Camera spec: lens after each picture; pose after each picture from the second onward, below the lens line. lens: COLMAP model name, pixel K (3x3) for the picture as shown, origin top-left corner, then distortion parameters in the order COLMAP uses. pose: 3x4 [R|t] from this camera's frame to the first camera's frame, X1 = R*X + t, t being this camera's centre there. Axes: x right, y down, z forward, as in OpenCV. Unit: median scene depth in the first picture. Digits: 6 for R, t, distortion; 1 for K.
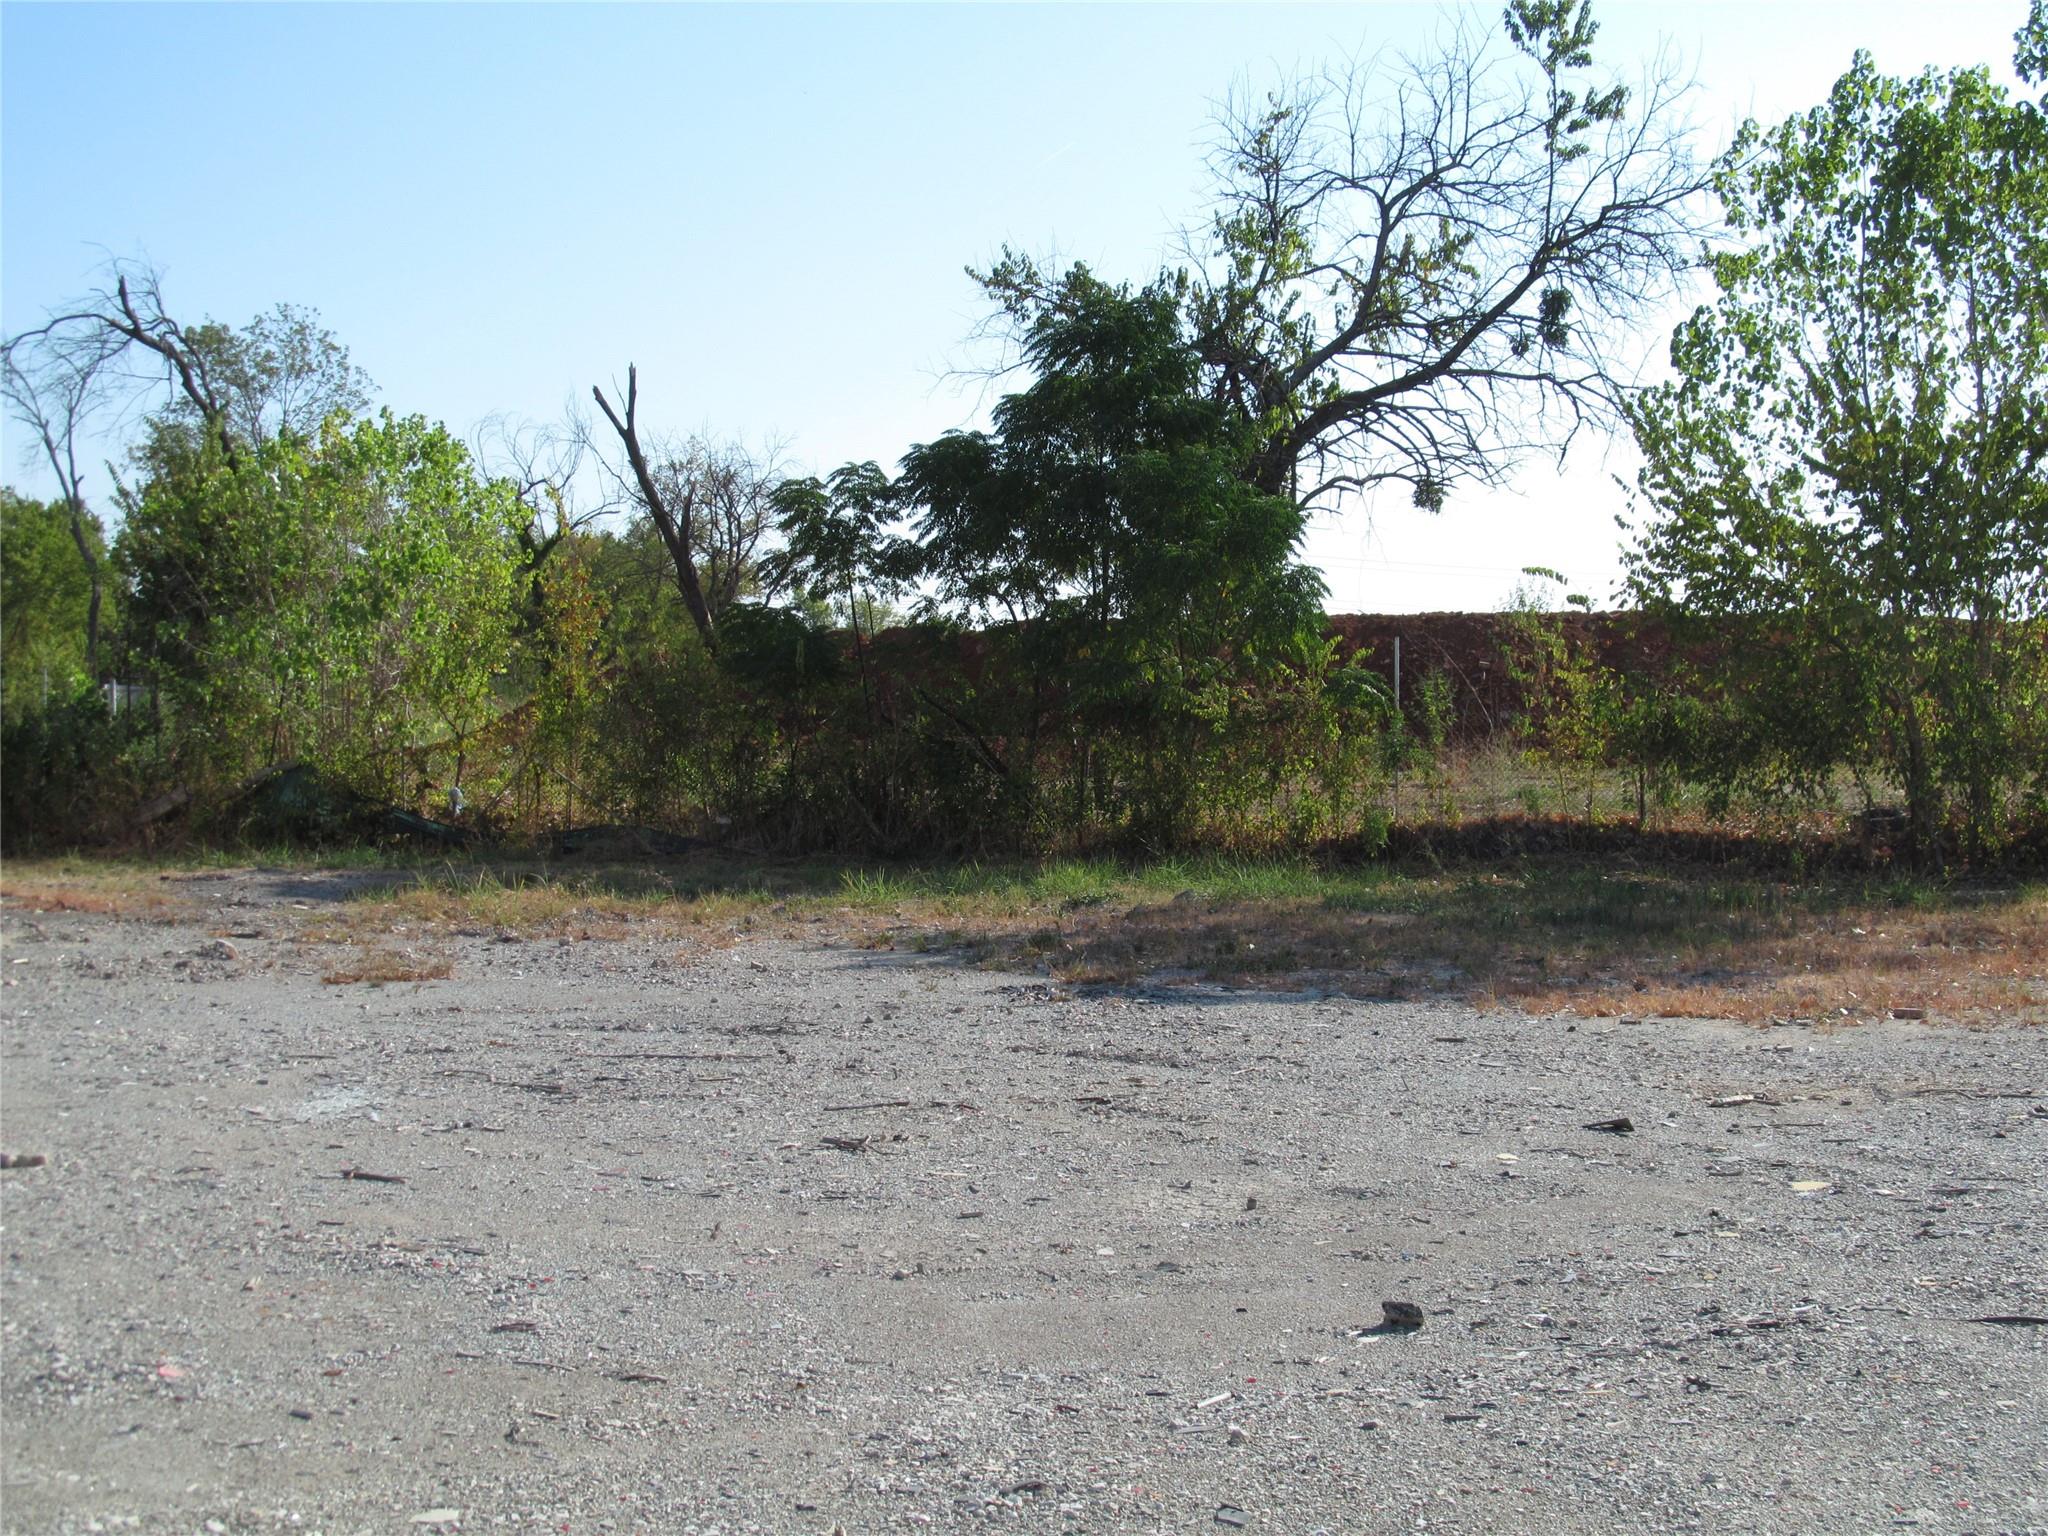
lens RADIAL K [[2844.2, 0, 1024.7], [0, 2844.2, 765.7], [0, 0, 1]] dist [-0.086230, 0.000000]
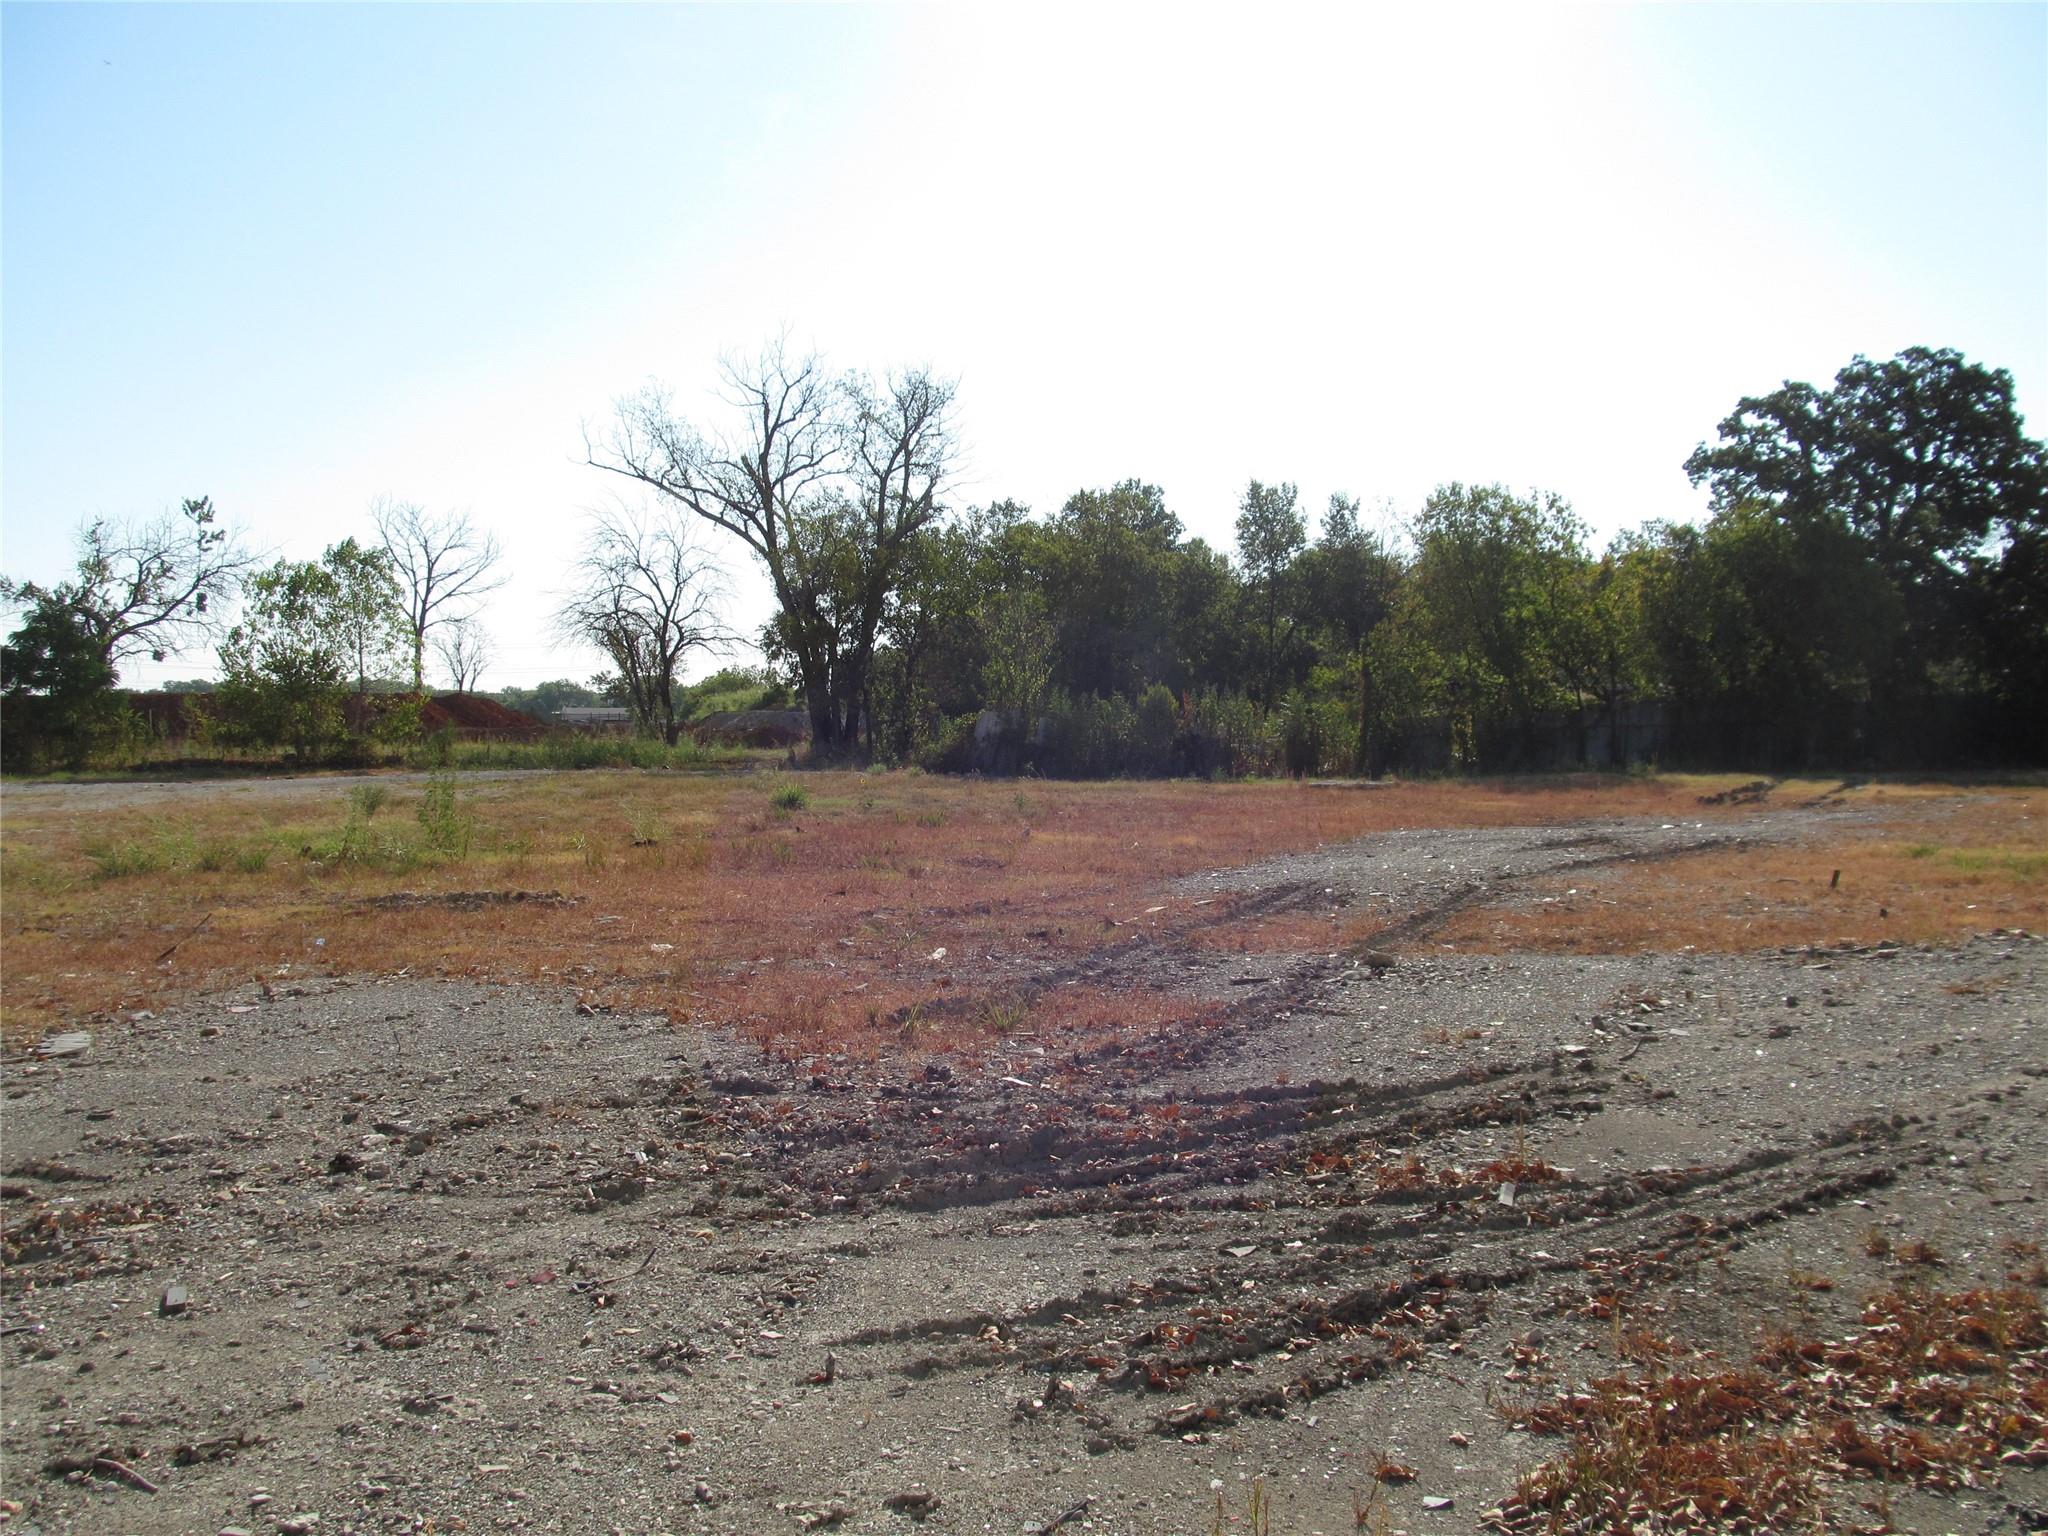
lens RADIAL K [[1667.9, 0, 1027.5], [0, 1667.9, 761.3], [0, 0, 1]] dist [-0.047768, 0.003727]
pose [[0.807960, -0.020999, 0.588863, -0.151899], [0.017996, 0.999778, 0.010959, 0.013400], [-0.588963, 0.001743, 0.808158, -1.015238]]
